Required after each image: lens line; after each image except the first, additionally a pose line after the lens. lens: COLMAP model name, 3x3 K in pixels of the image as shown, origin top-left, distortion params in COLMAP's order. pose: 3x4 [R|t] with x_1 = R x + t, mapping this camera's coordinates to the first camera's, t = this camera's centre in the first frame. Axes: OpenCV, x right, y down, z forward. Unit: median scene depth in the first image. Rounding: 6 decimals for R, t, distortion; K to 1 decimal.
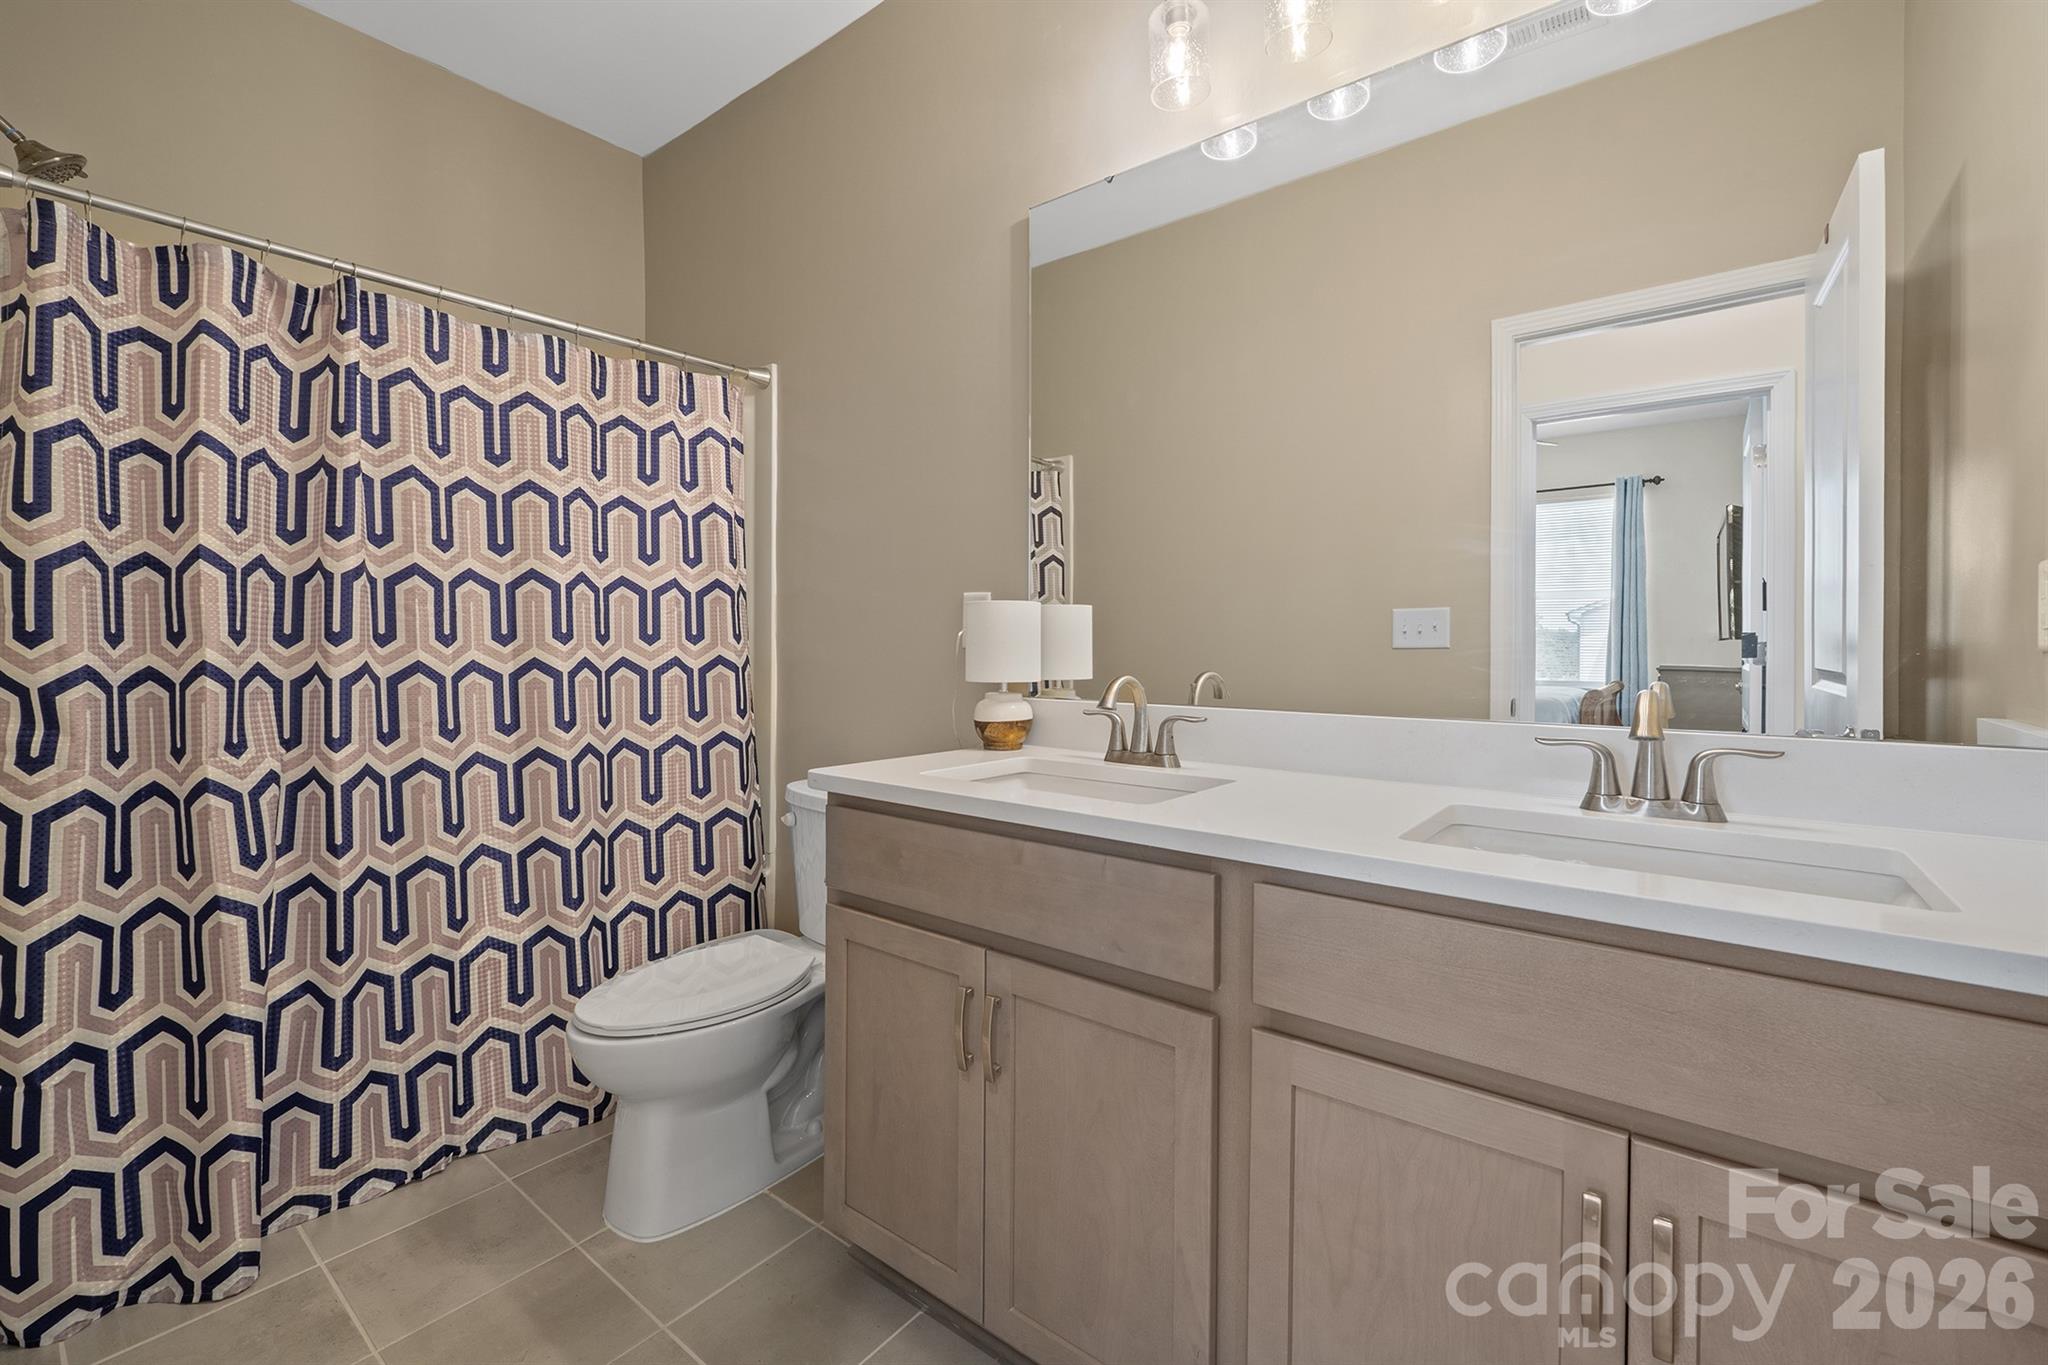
lens RADIAL K [[876.5, 0, 1040.2], [0, 876.5, 649.1], [0, 0, 1]] dist [-0.004249, -0.000326]
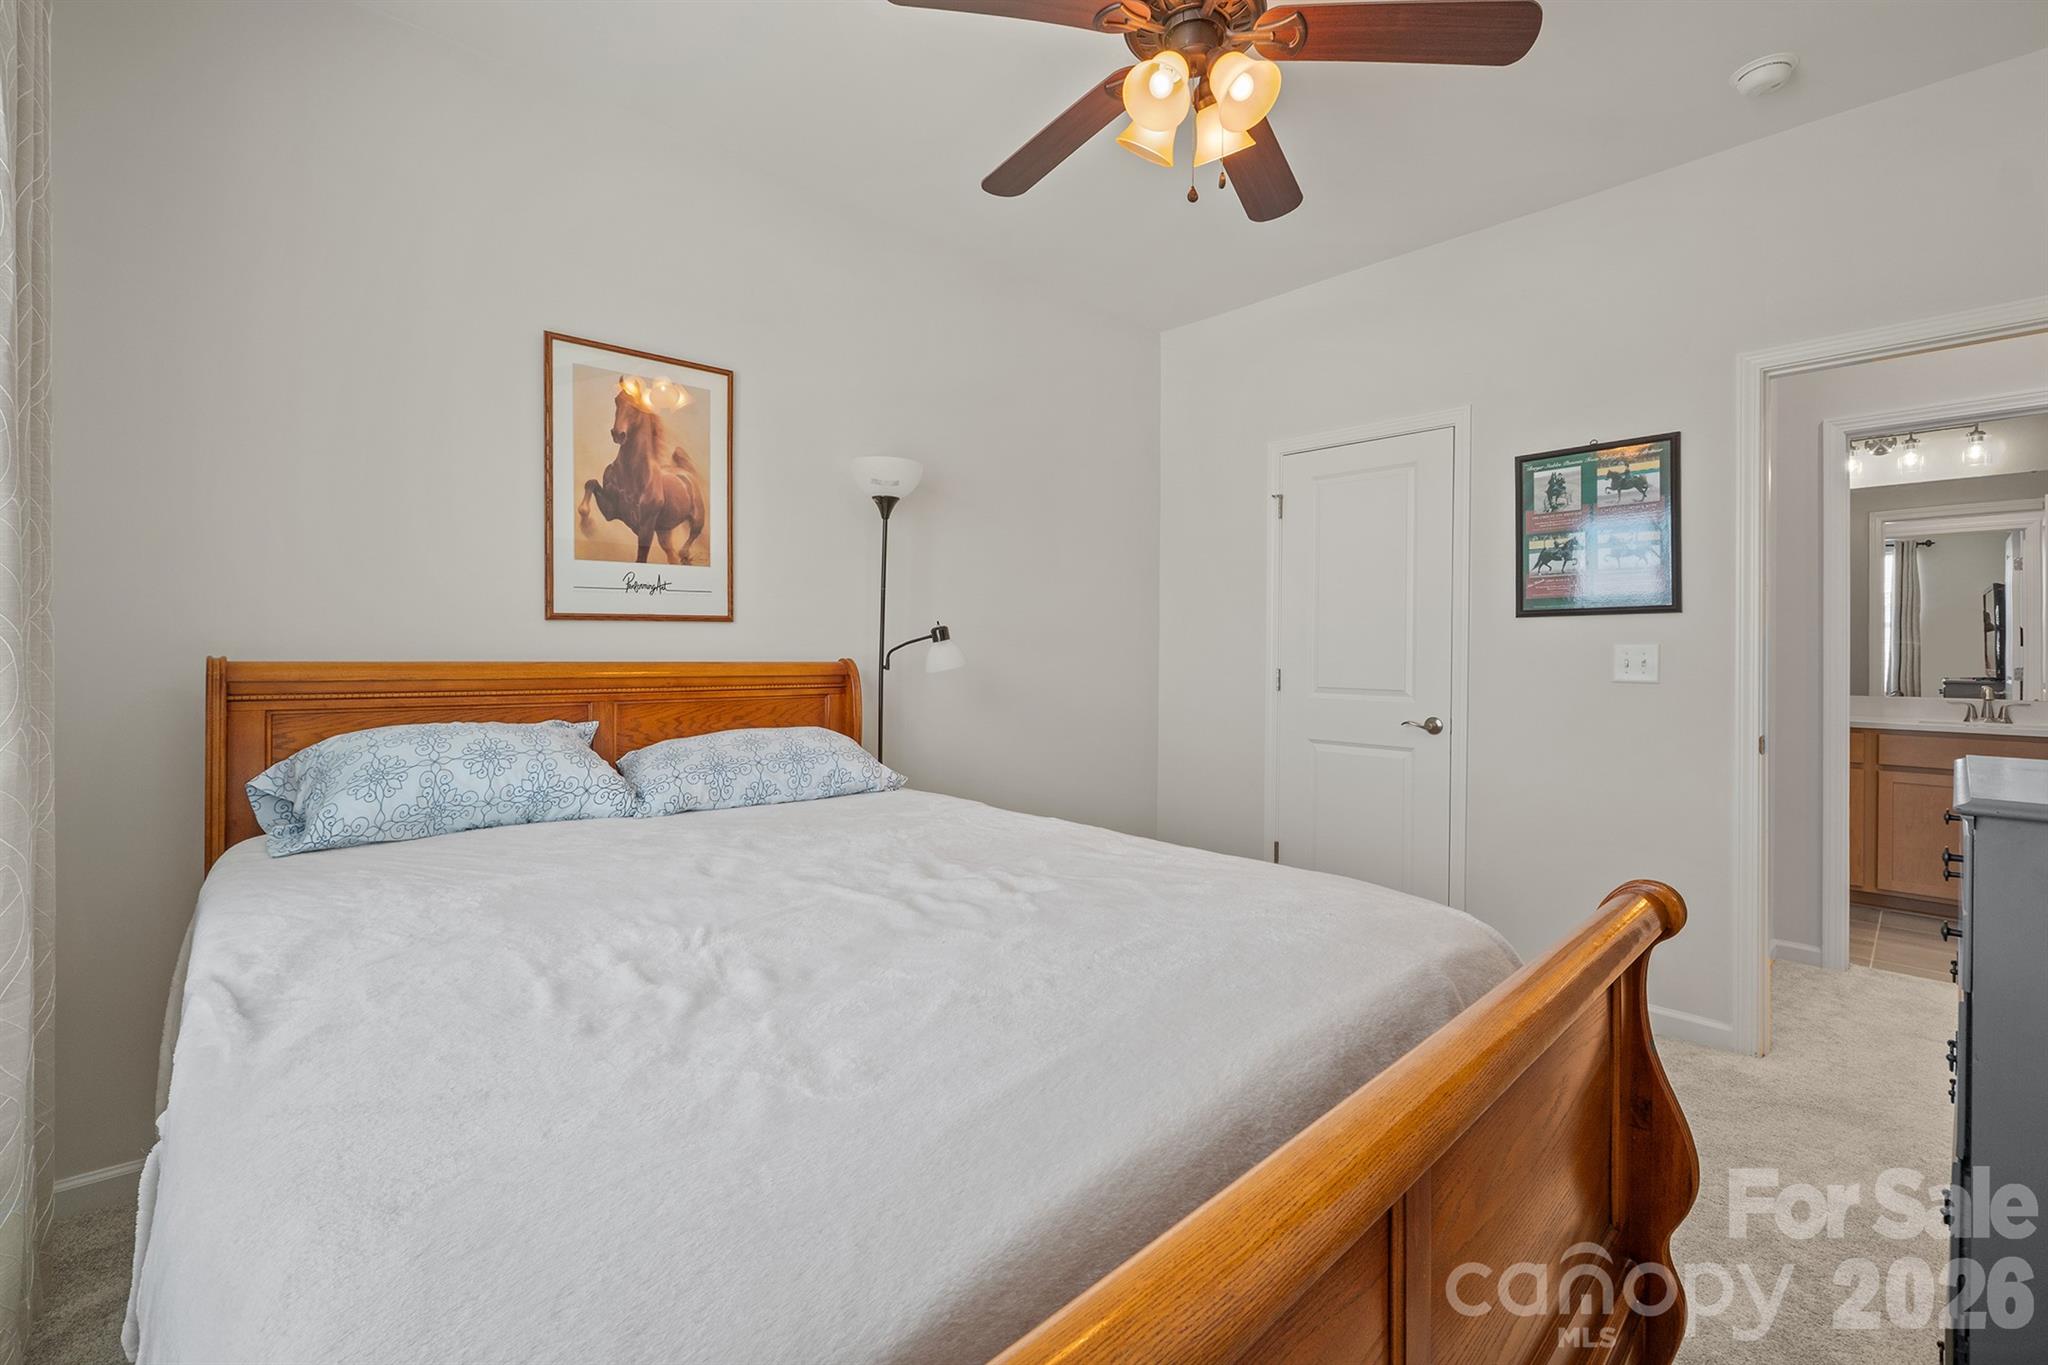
lens RADIAL K [[866.8, 0, 1025.7], [0, 866.8, 655.4], [0, 0, 1]] dist [-0.002960, -0.000210]
pose [[0.986380, 0.007936, -0.164289, -1.624620], [-0.008851, 0.999949, -0.004837, -0.021339], [0.164243, 0.006225, 0.986400, -1.953125]]
